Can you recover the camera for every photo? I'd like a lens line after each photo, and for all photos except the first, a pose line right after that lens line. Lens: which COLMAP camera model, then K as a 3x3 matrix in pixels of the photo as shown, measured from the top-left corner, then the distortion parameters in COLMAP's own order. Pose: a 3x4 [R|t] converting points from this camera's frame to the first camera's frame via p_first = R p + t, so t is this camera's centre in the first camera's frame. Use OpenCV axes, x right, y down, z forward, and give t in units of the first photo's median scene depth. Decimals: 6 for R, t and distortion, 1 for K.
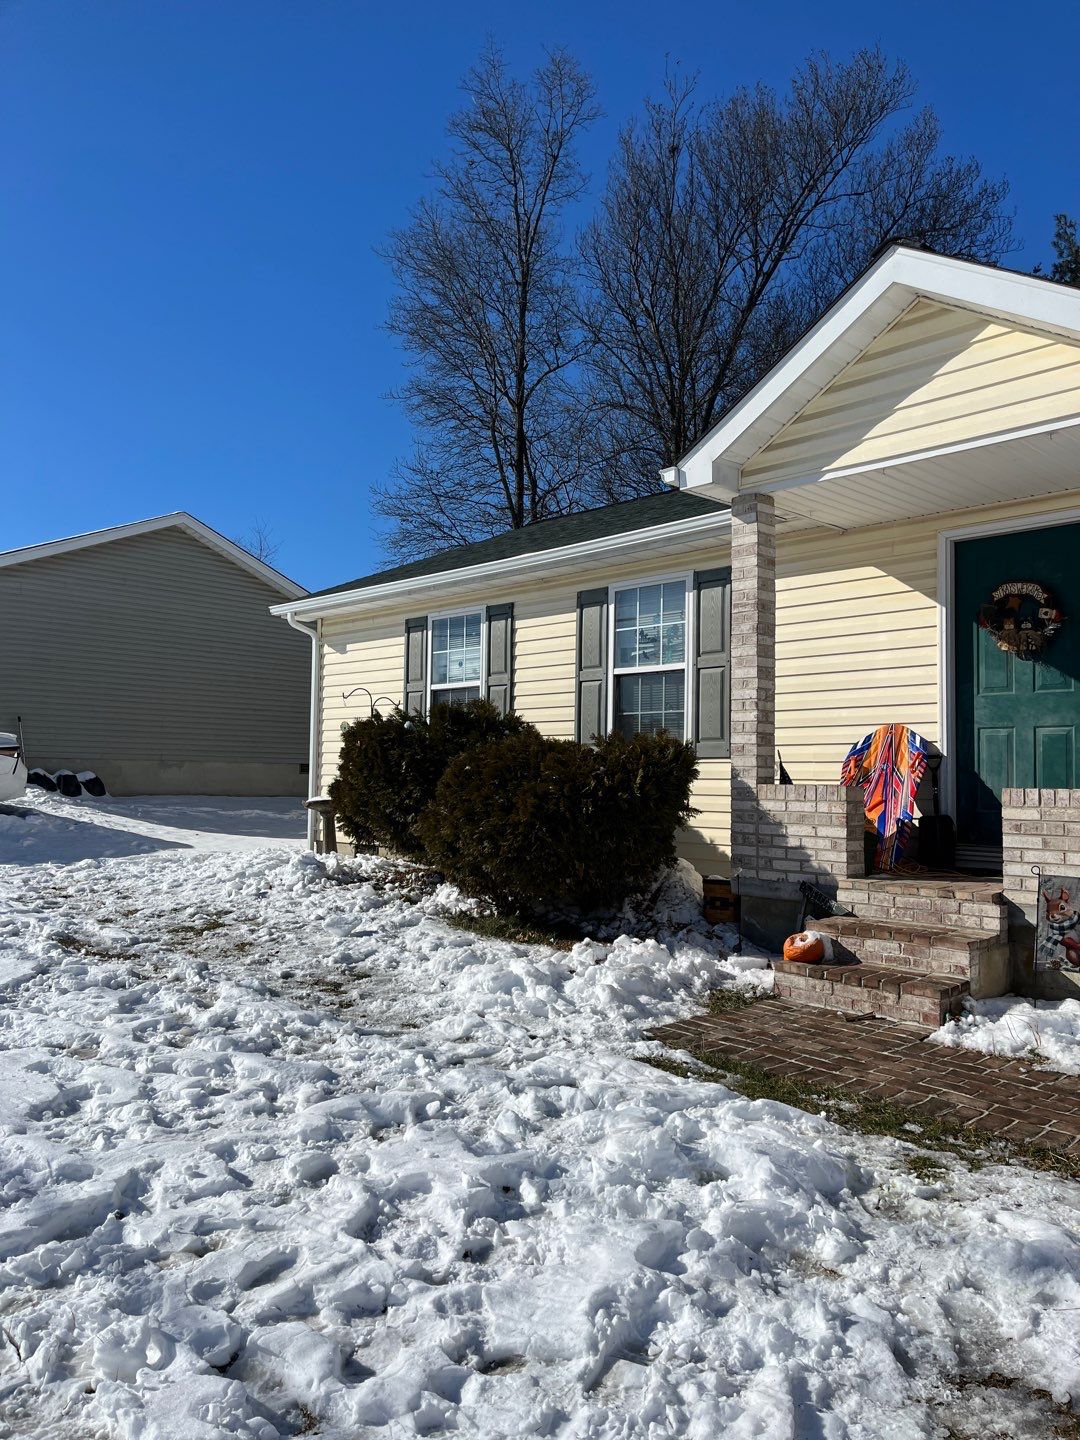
lens RADIAL K [[1104.7, 0, 541.6], [0, 1104.7, 724.9], [0, 0, 1]] dist [0.064451, -0.069460]
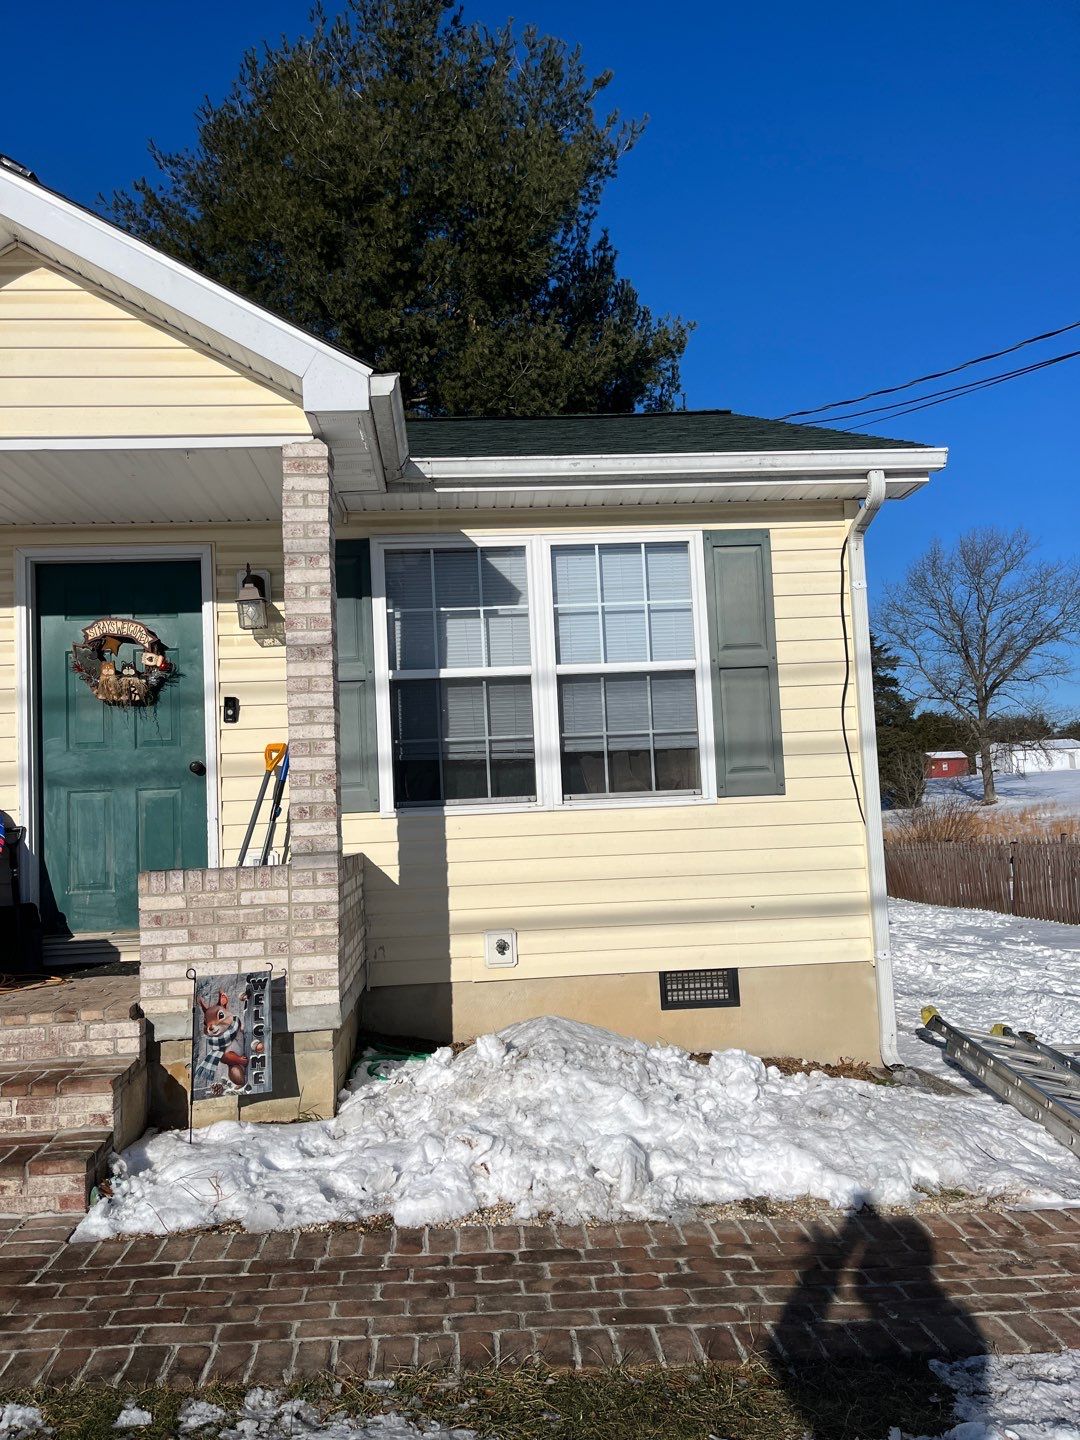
lens RADIAL K [[1104.7, 0, 541.6], [0, 1104.7, 724.9], [0, 0, 1]] dist [0.064451, -0.069460]
pose [[0.641250, 0.014550, 0.767194, -0.022601], [0.012497, 0.999490, -0.029401, -0.023916], [-0.767230, 0.028441, 0.640741, 0.260212]]
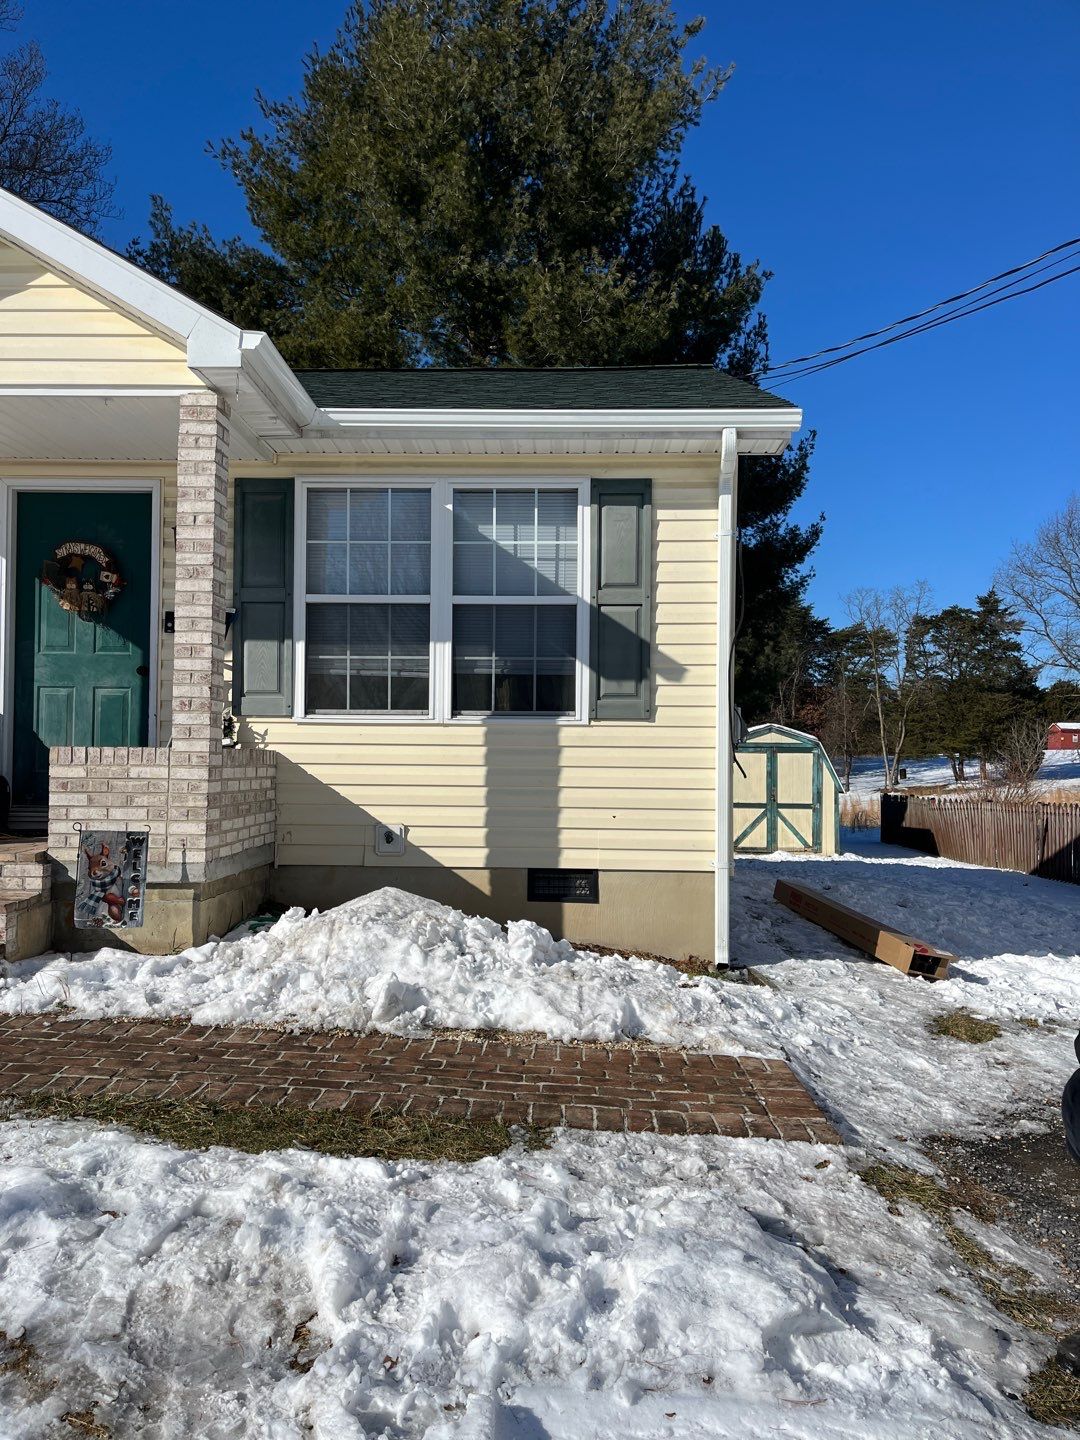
lens RADIAL K [[1104.7, 0, 541.6], [0, 1104.7, 724.9], [0, 0, 1]] dist [0.064451, -0.069460]
pose [[0.719919, 0.013790, 0.693921, 0.039172], [-0.035525, 0.999224, 0.016998, 0.005172], [-0.693148, -0.036888, 0.719850, -0.019516]]
